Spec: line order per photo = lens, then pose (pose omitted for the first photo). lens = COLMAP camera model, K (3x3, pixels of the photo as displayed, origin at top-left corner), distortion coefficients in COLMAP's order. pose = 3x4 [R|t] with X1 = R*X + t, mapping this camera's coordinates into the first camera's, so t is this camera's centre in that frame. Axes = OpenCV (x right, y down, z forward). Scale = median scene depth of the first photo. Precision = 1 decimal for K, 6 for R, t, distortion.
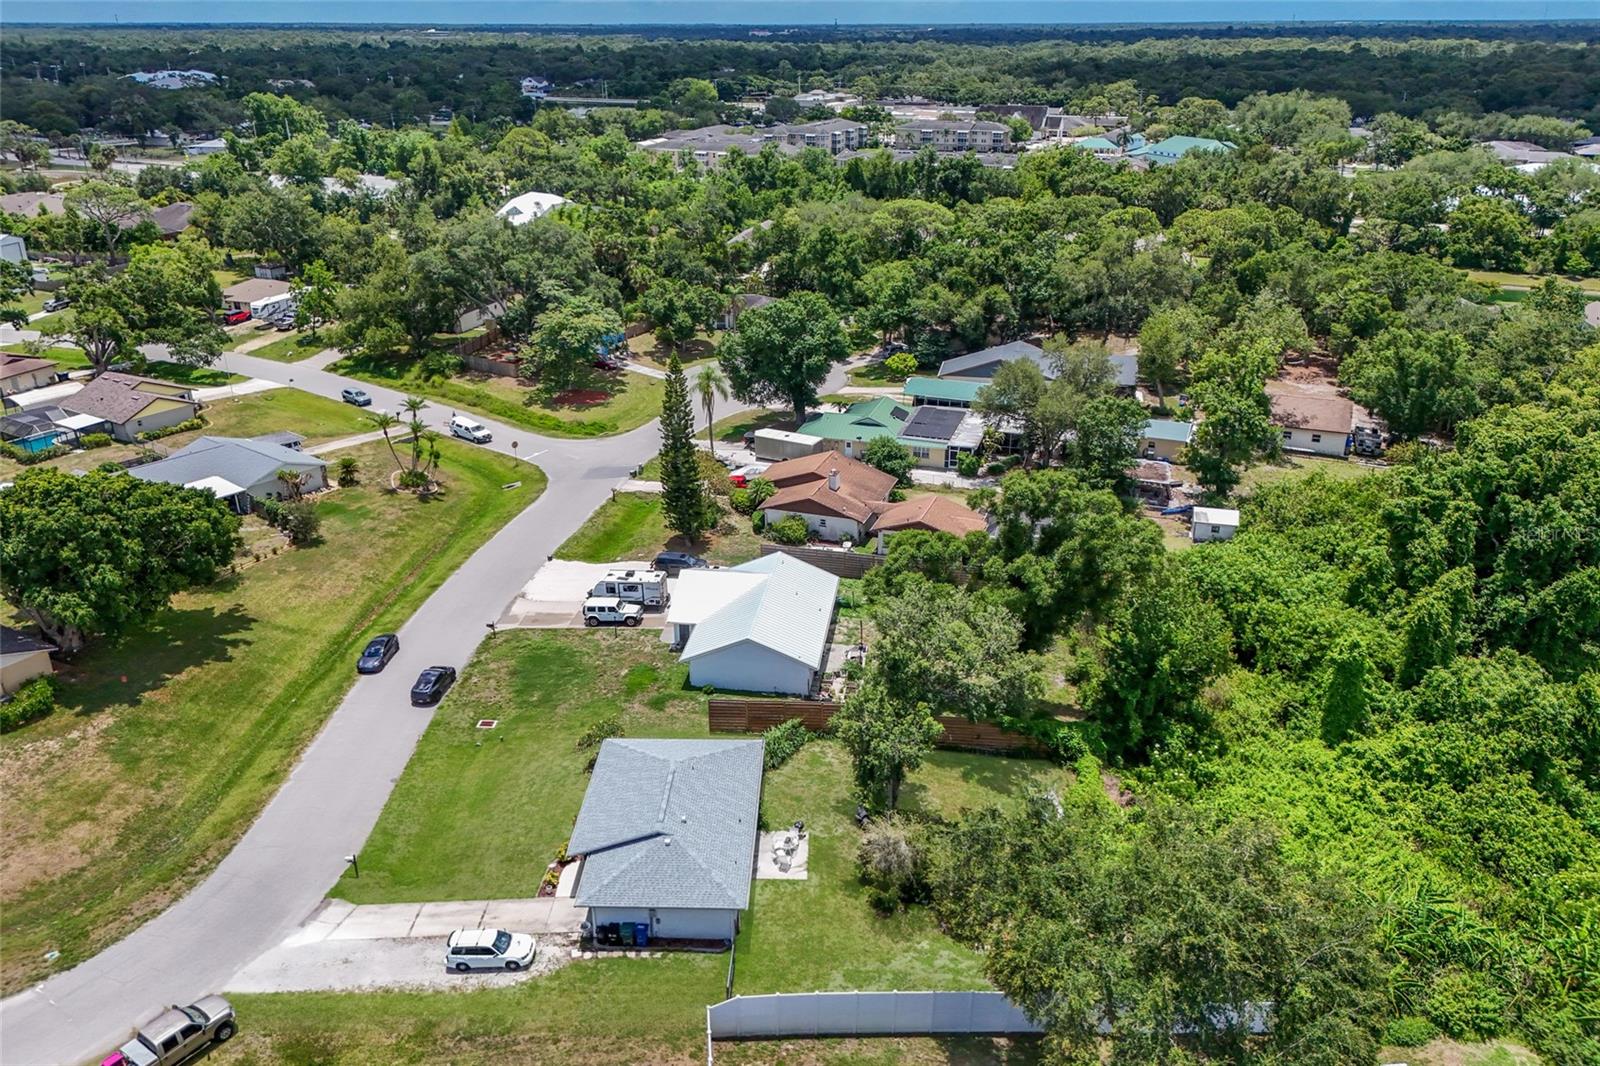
lens RADIAL K [[1193.0, 0, 797.4], [0, 1193.0, 525.3], [0, 0, 1]] dist [0.081145, -0.090495]
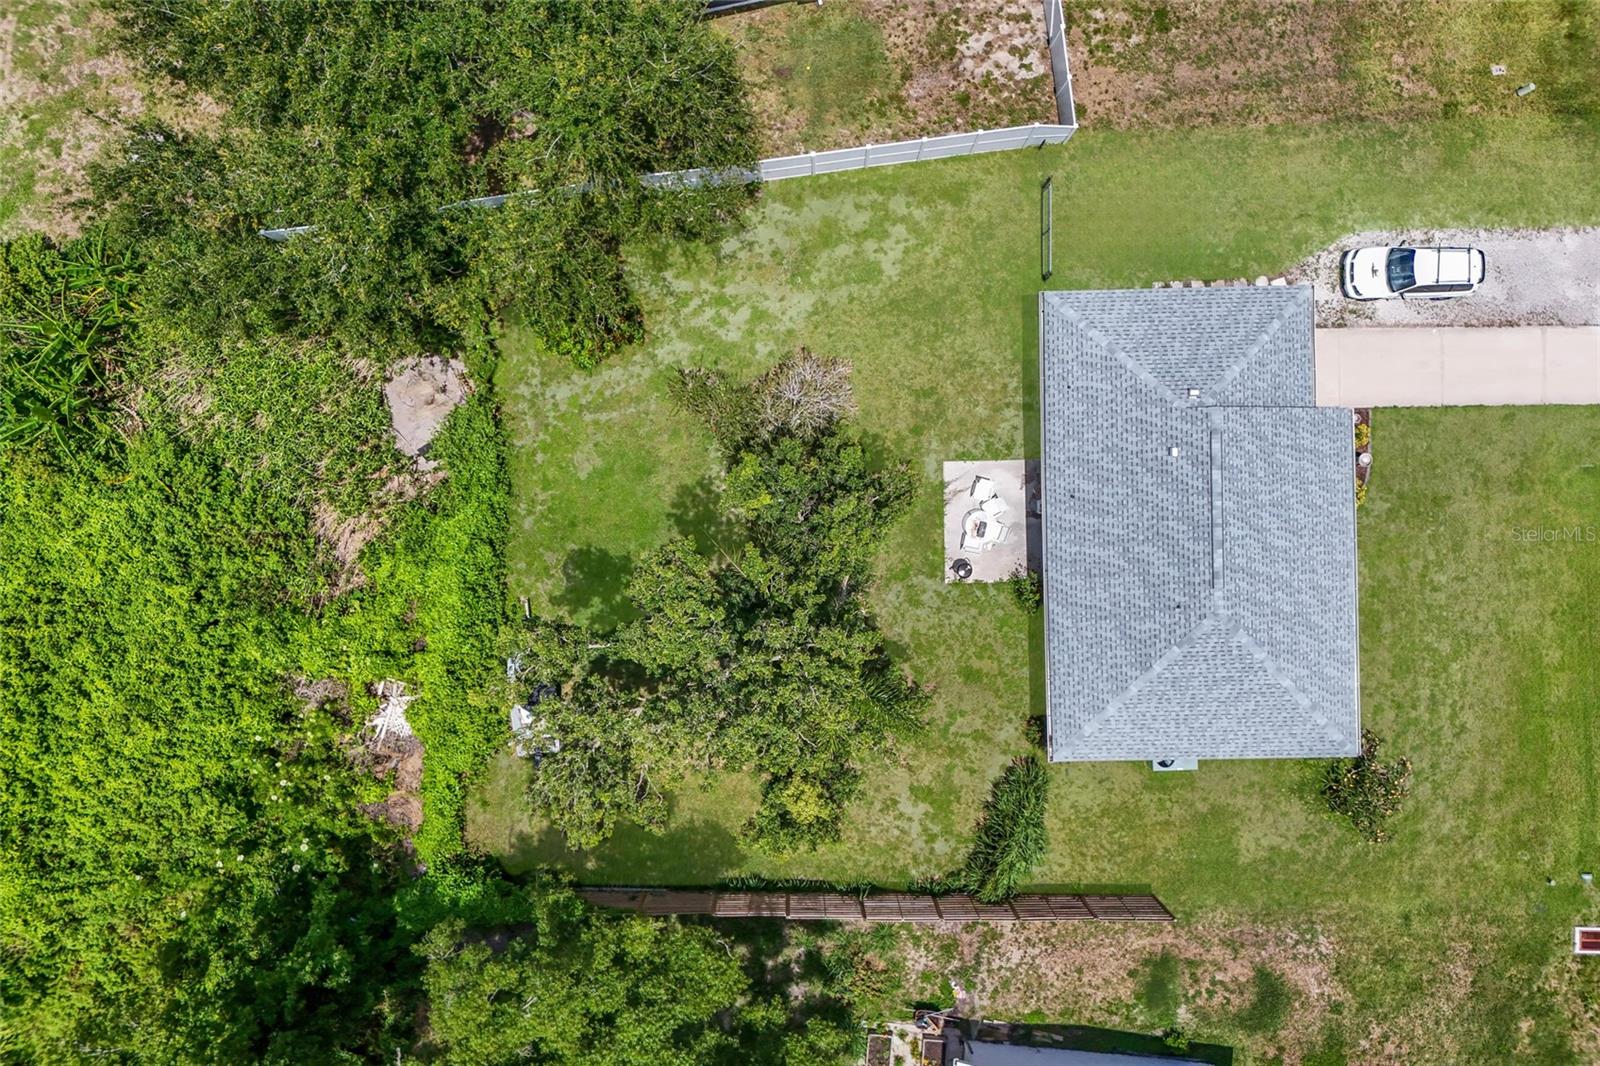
lens RADIAL K [[1193.0, 0, 800.7], [0, 1193.0, 529.7], [0, 0, 1]] dist [0.081145, -0.090495]
pose [[-0.998492, 0.054787, -0.003425, 0.074257], [-0.024662, -0.391976, 0.919645, -0.247385], [0.049041, 0.918343, 0.392736, 0.676865]]
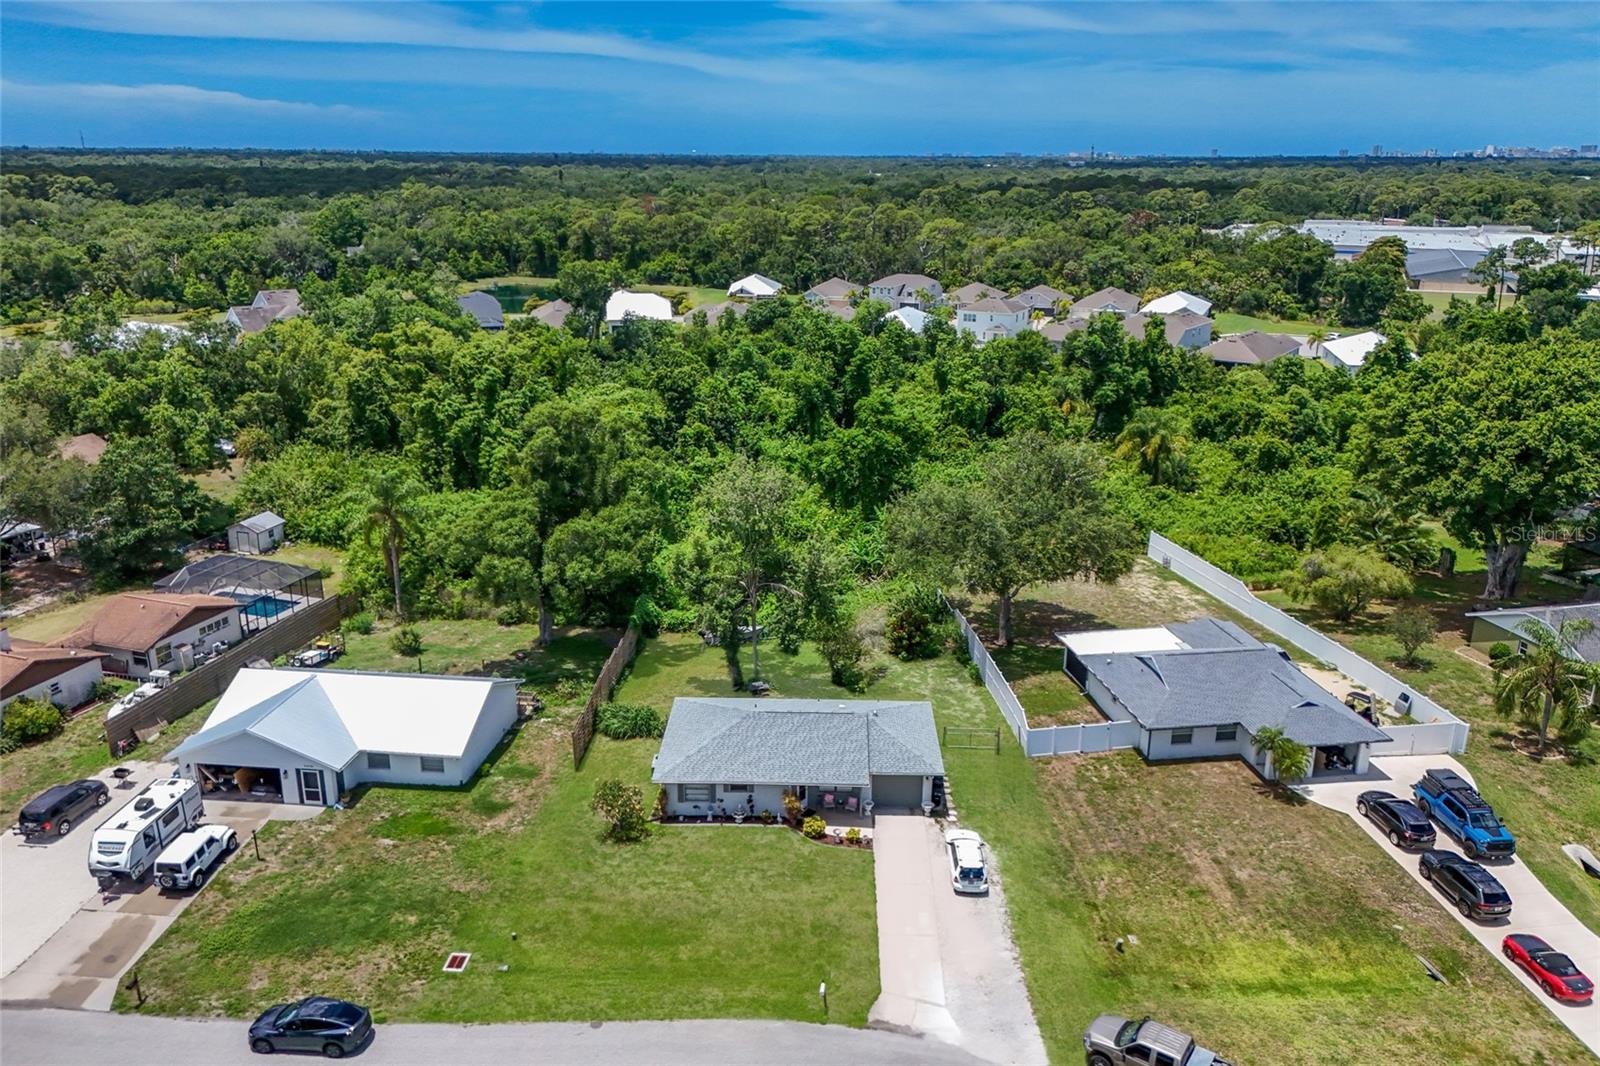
lens RADIAL K [[1193.0, 0, 792.5], [0, 1193.0, 541.7], [0, 0, 1]] dist [0.081145, -0.090495]
pose [[-0.005527, -0.305279, 0.952247, -0.872387], [0.380302, 0.880067, 0.284347, -0.160043], [-0.924846, 0.363713, 0.111234, 0.738939]]
